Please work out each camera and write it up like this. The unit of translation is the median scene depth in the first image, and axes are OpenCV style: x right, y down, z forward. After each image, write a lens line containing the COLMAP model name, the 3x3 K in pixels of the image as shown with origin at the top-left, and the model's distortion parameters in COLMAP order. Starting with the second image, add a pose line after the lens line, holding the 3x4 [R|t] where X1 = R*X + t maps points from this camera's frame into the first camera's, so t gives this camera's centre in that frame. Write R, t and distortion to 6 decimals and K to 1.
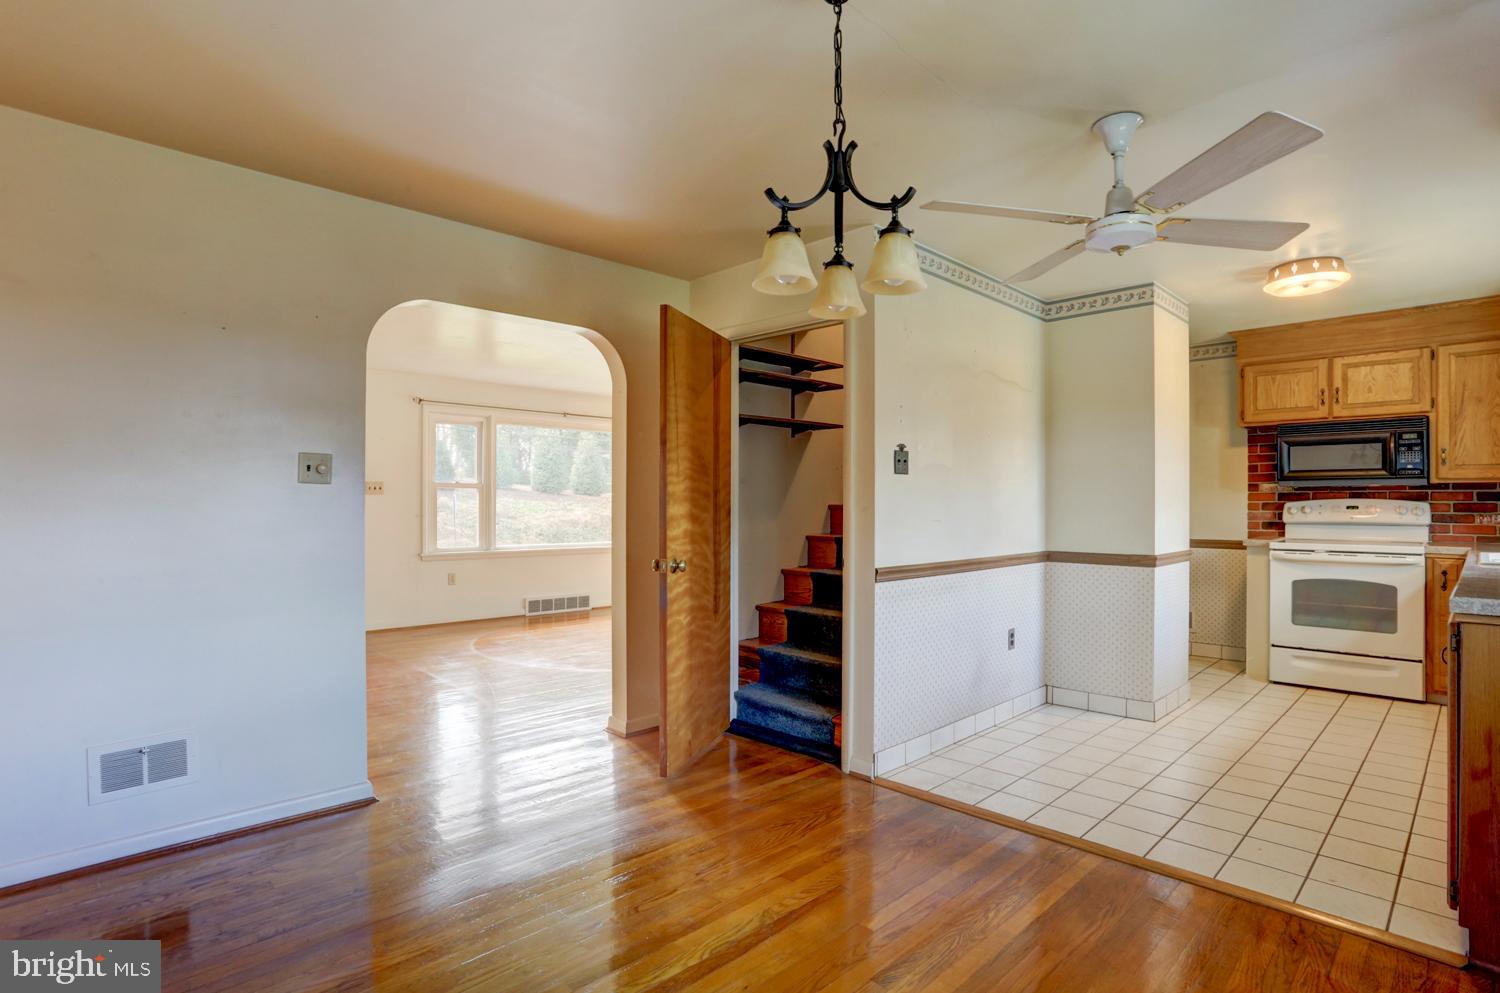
lens RADIAL K [[740.2, 0, 760.0], [0, 740.2, 502.8], [0, 0, 1]] dist [-0.019639, 0.001367]
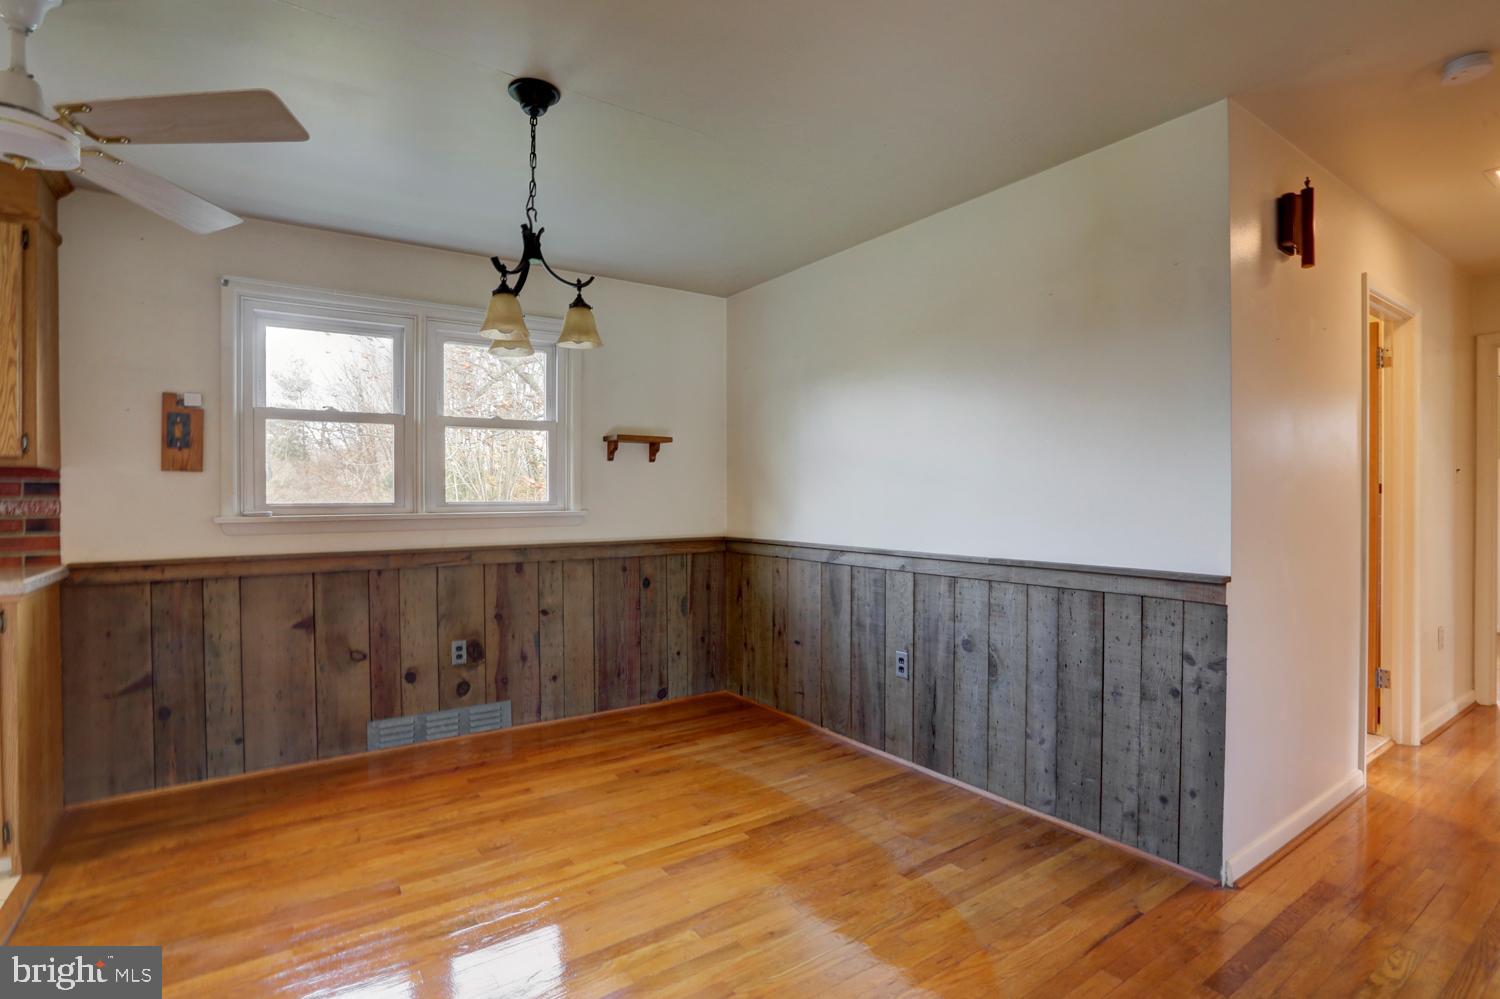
lens RADIAL K [[740.2, 0, 760.0], [0, 740.2, 505.8], [0, 0, 1]] dist [-0.019639, 0.001367]
pose [[-0.983937, -0.000851, 0.178514, -0.205486], [0.001142, 0.999938, 0.011062, -0.005537], [-0.178513, 0.011088, -0.983875, 0.855052]]
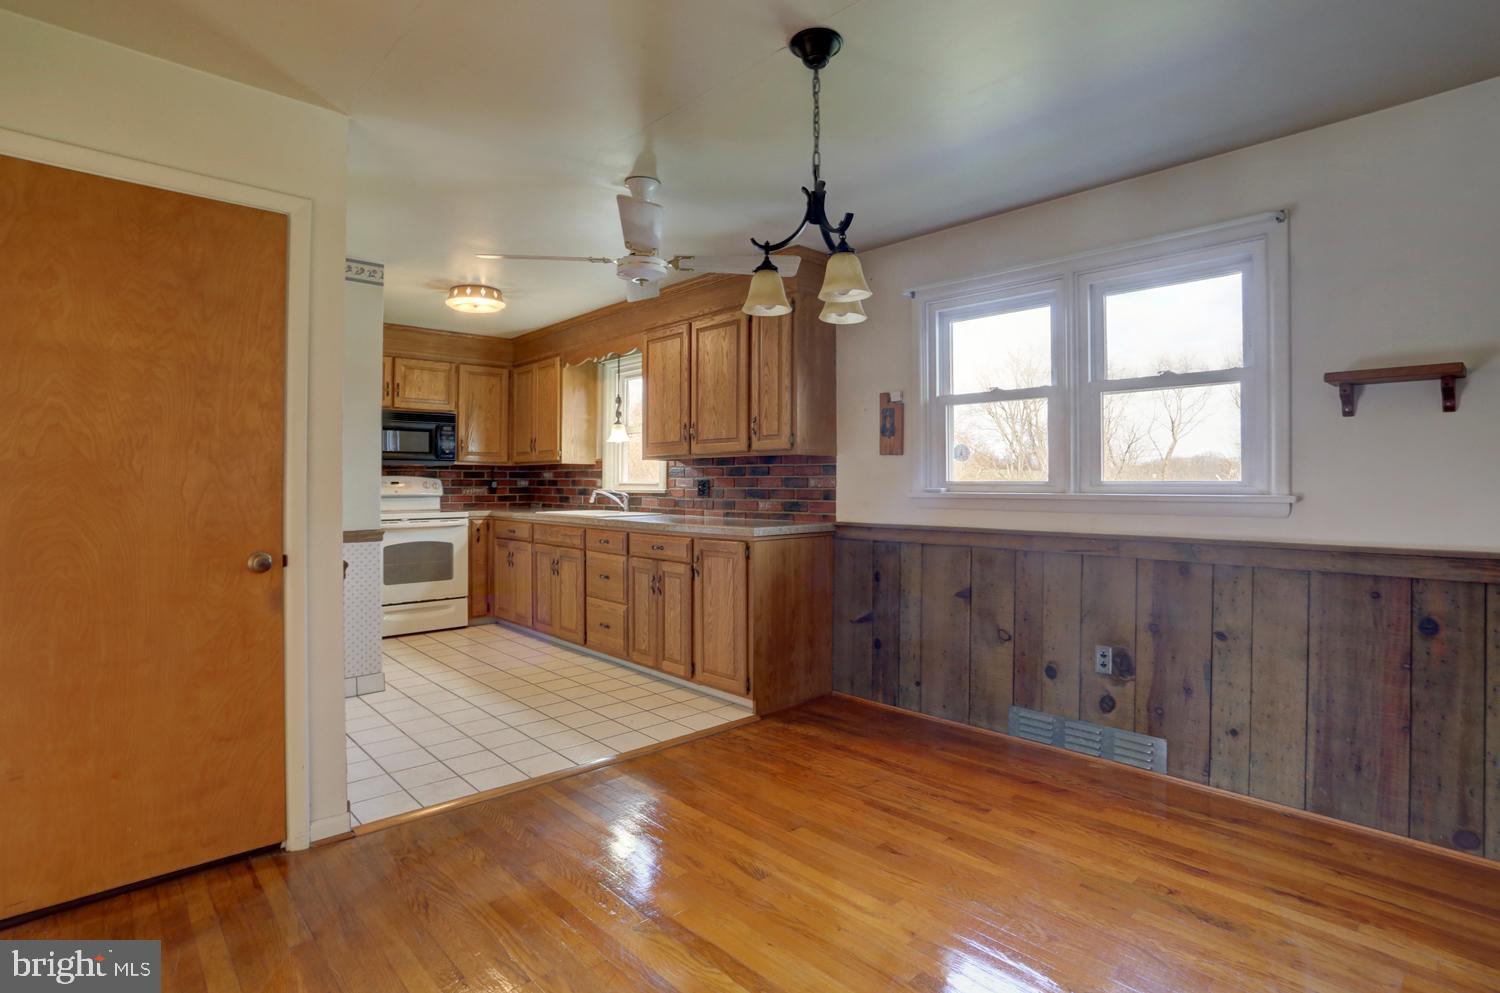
lens RADIAL K [[759.0, 0, 744.7], [0, 759.0, 480.4], [0, 0, 1]] dist [-0.067948, 0.028206]
pose [[0.044069, 0.002060, 0.999026, -0.446255], [-0.005433, 0.999984, -0.001822, 0.001732], [-0.999014, -0.005347, 0.044080, 0.408503]]
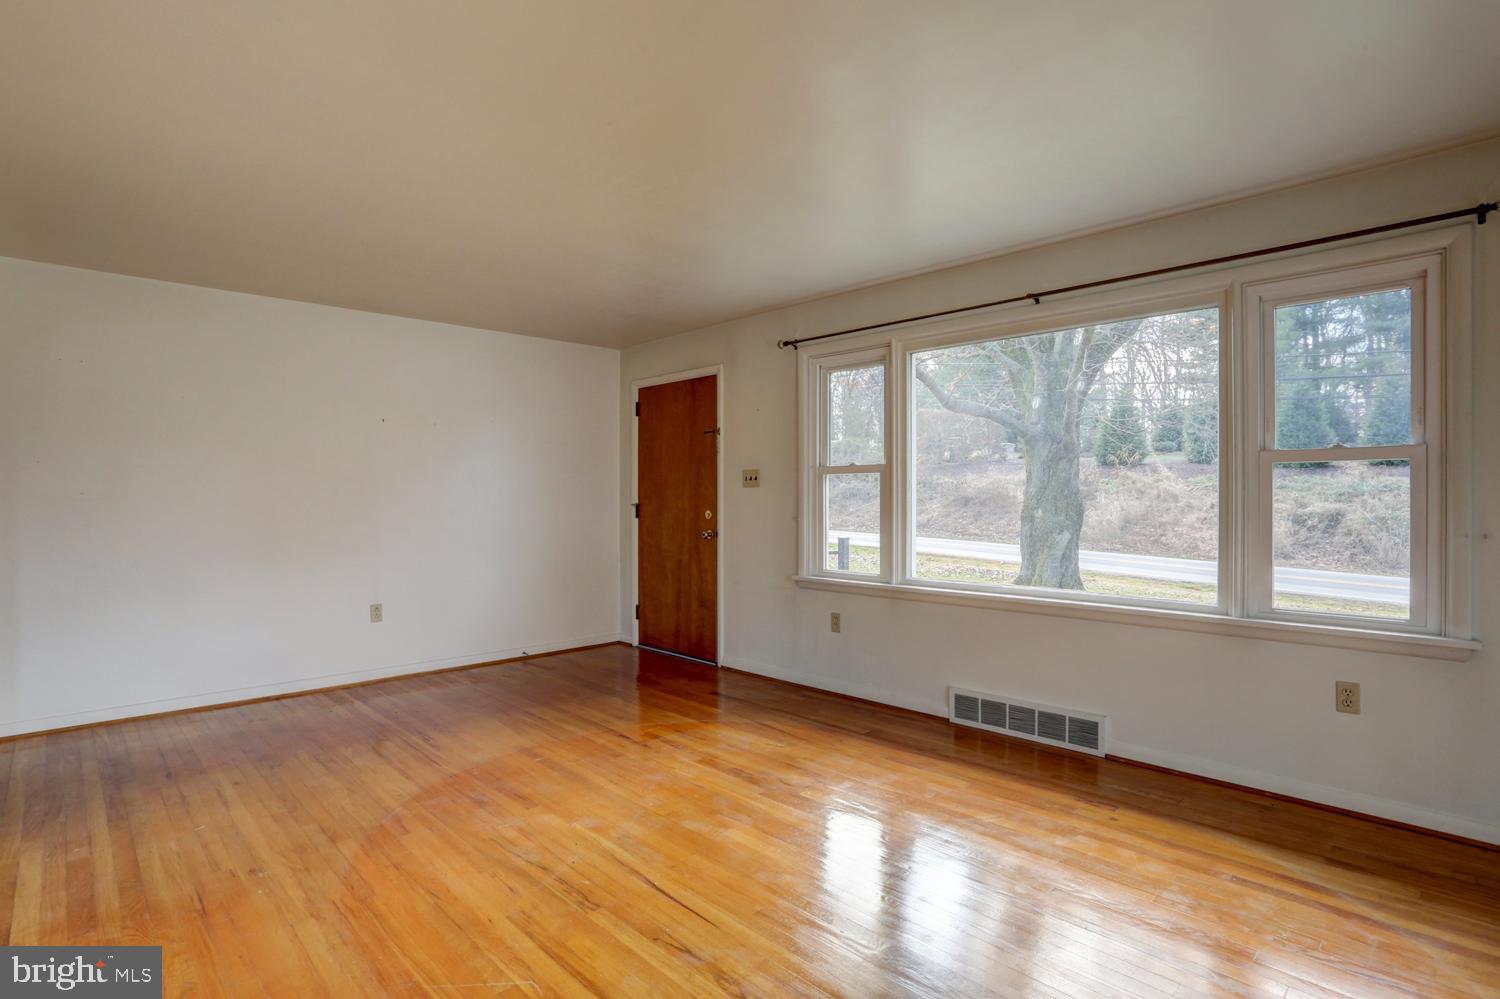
lens RADIAL K [[740.2, 0, 760.0], [0, 740.2, 505.8], [0, 0, 1]] dist [-0.019639, 0.001367]
pose [[-0.000659, -0.002351, -0.999997, 0.336231], [0.002483, 0.999994, -0.002352, 0.011952], [0.999997, -0.002485, -0.000653, 1.554995]]
